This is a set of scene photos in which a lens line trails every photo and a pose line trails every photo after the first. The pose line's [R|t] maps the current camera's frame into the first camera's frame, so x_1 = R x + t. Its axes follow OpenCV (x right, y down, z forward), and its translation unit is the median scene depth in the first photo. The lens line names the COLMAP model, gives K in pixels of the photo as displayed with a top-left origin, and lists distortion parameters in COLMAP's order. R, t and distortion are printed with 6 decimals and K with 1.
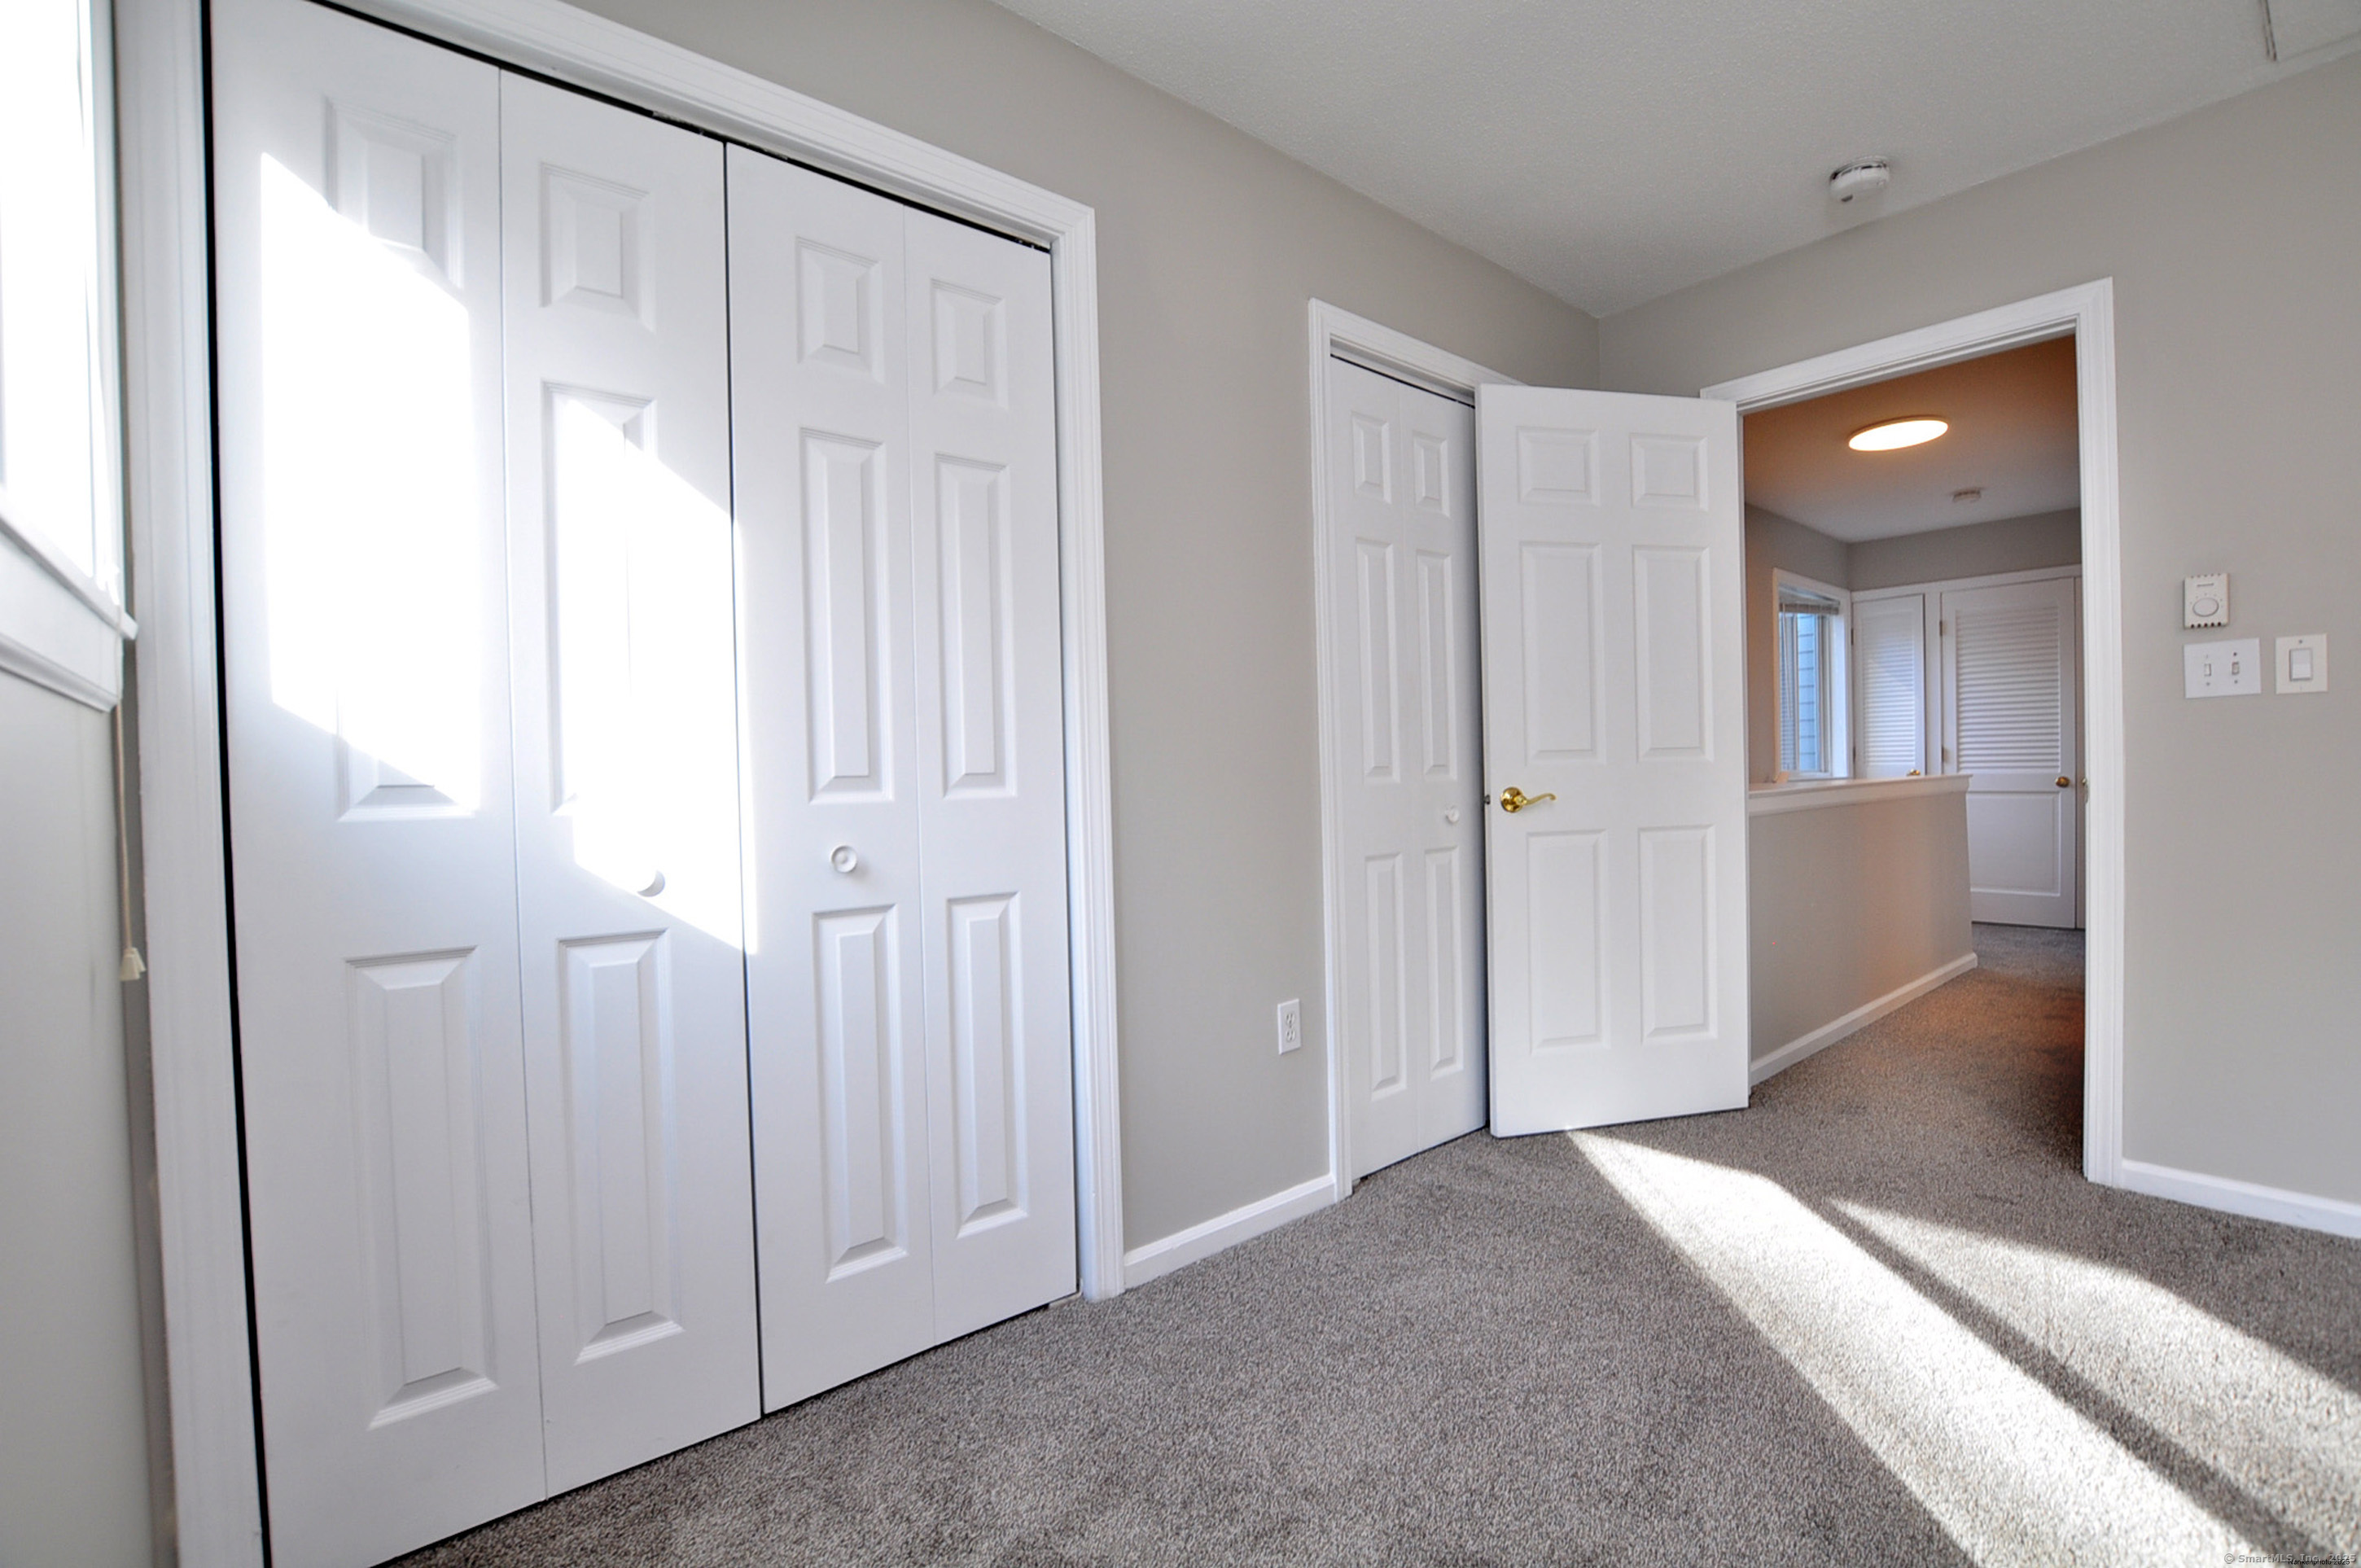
lens RADIAL K [[1045.6, 0, 1225.5], [0, 1045.6, 786.9], [0, 0, 1]] dist [-0.027253, -0.000645]
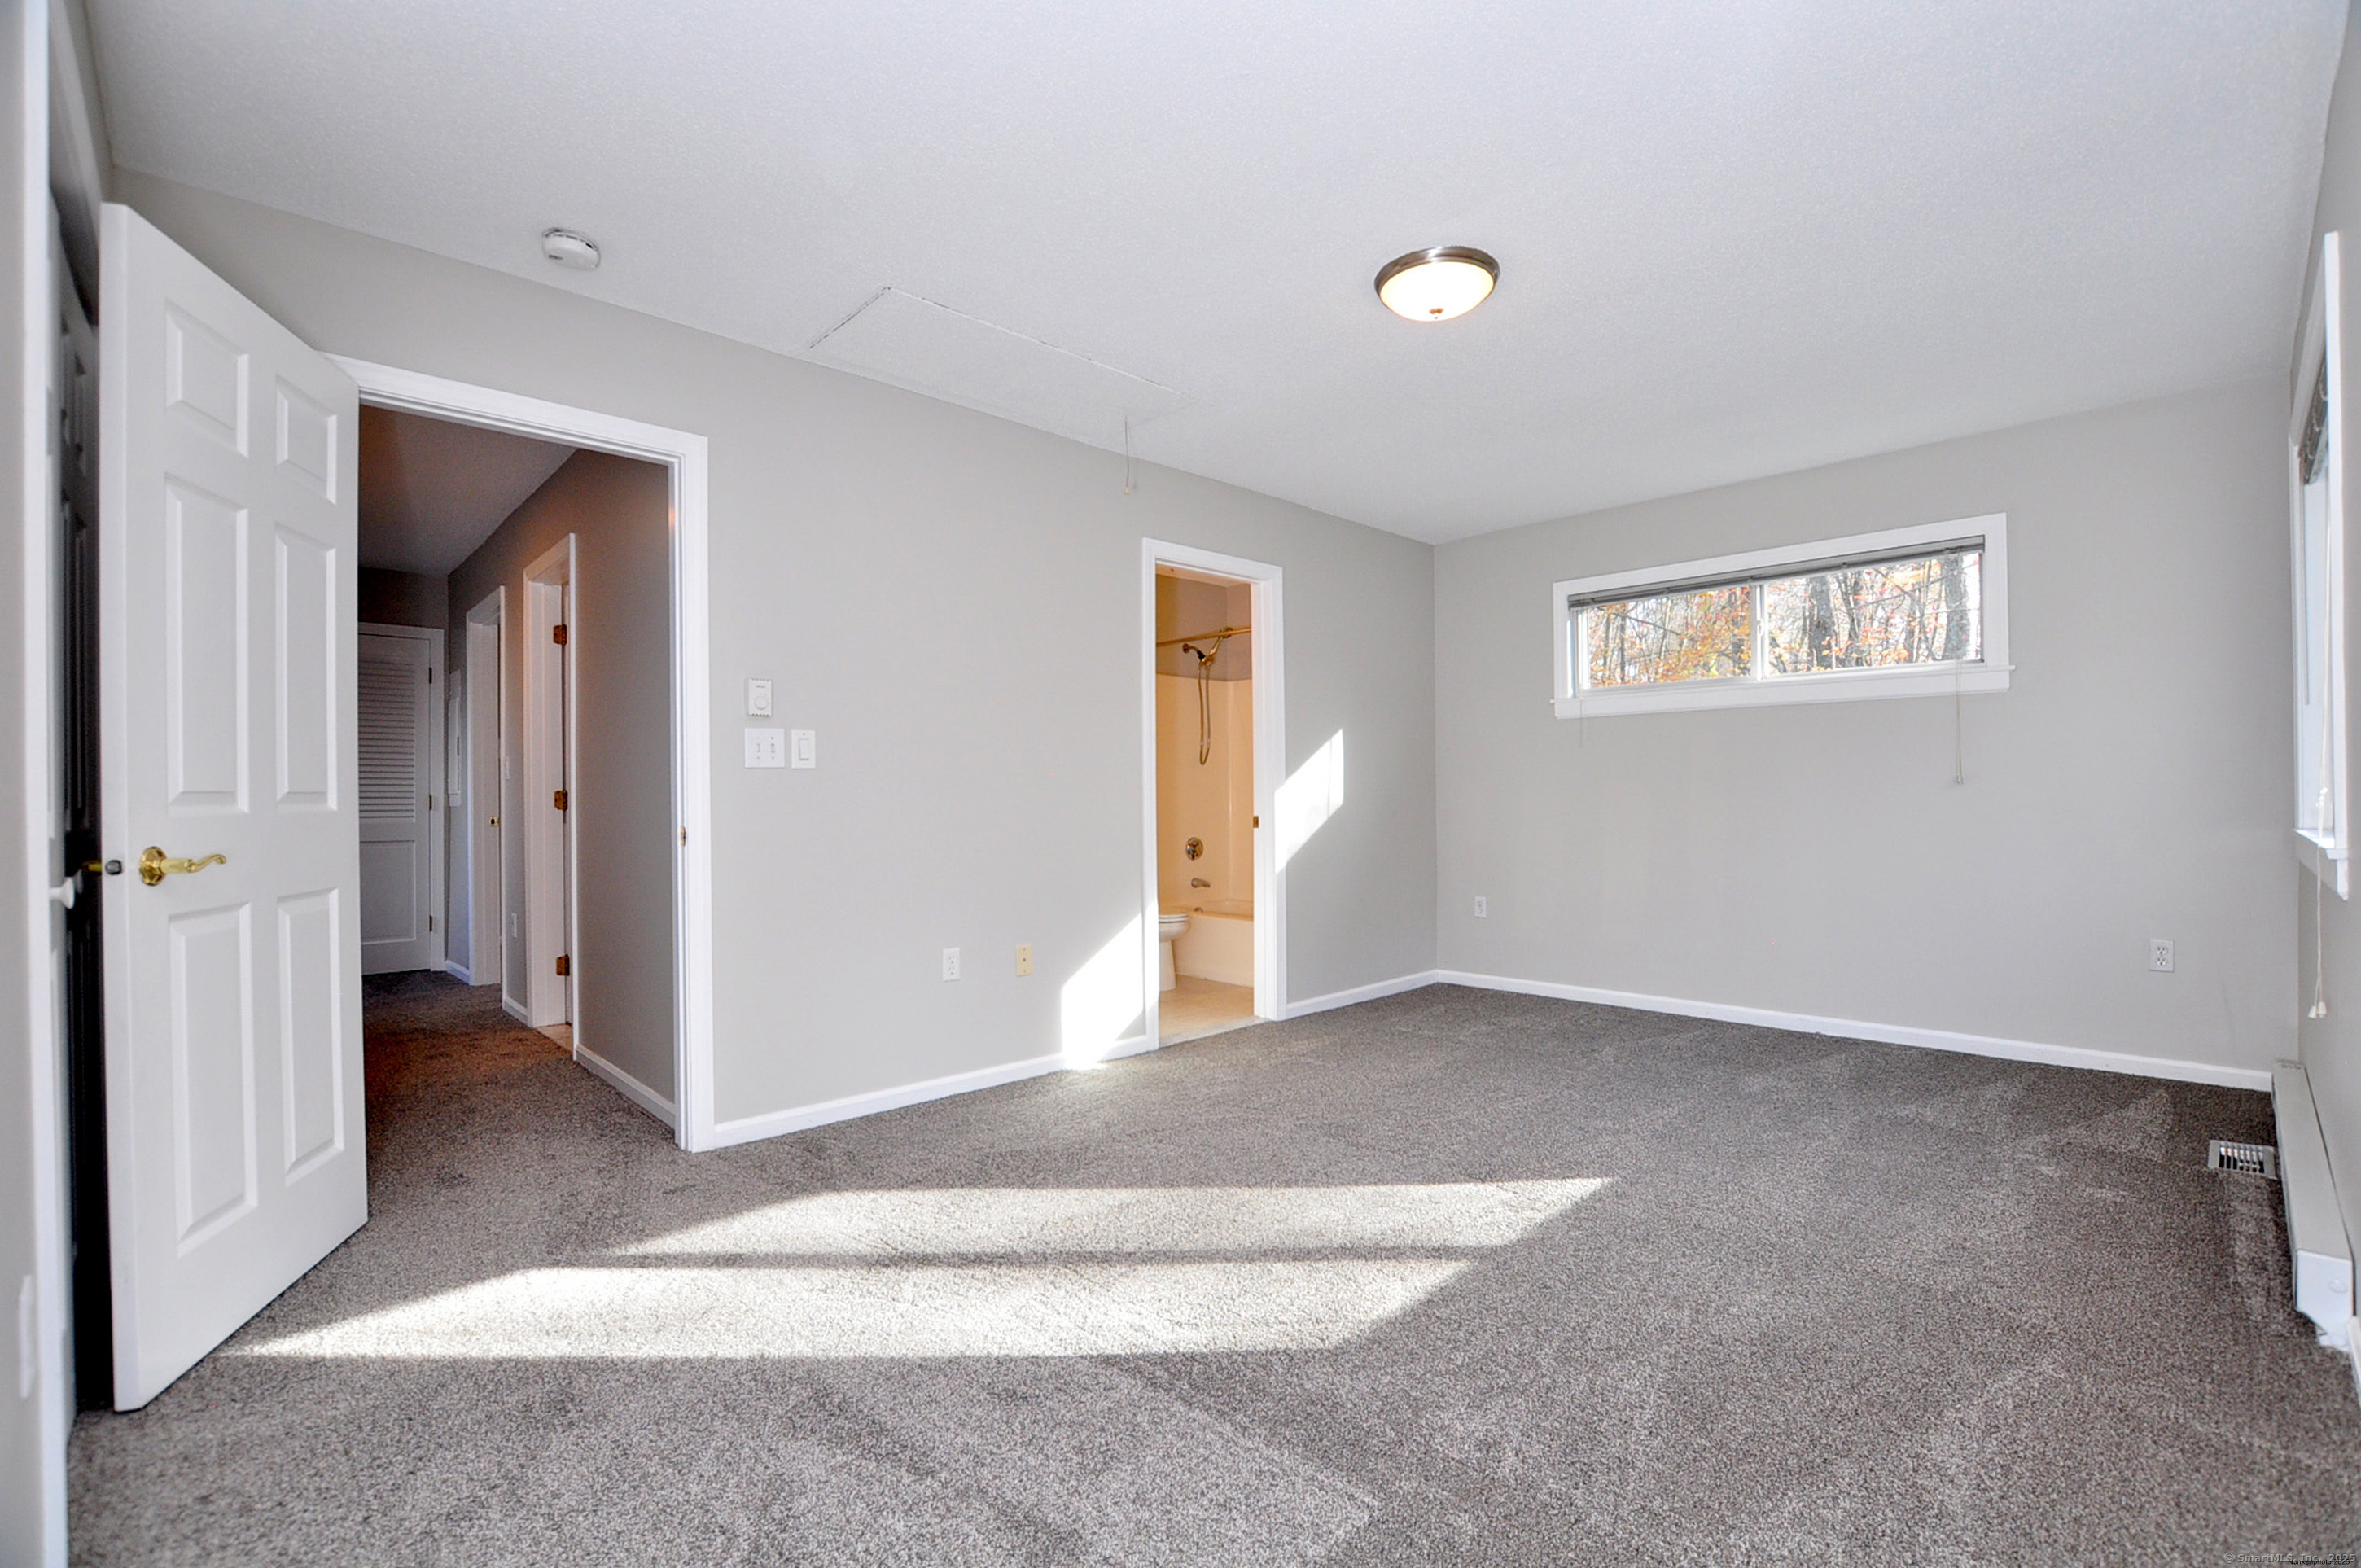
lens RADIAL K [[1029.7, 0, 1163.9], [0, 1029.7, 790.6], [0, 0, 1]] dist [-0.039685, 0.010073]
pose [[-0.034669, 0.030565, 0.998931, -0.428210], [0.018568, 0.999379, -0.029934, -0.003957], [-0.999226, 0.017510, -0.035215, 0.479829]]
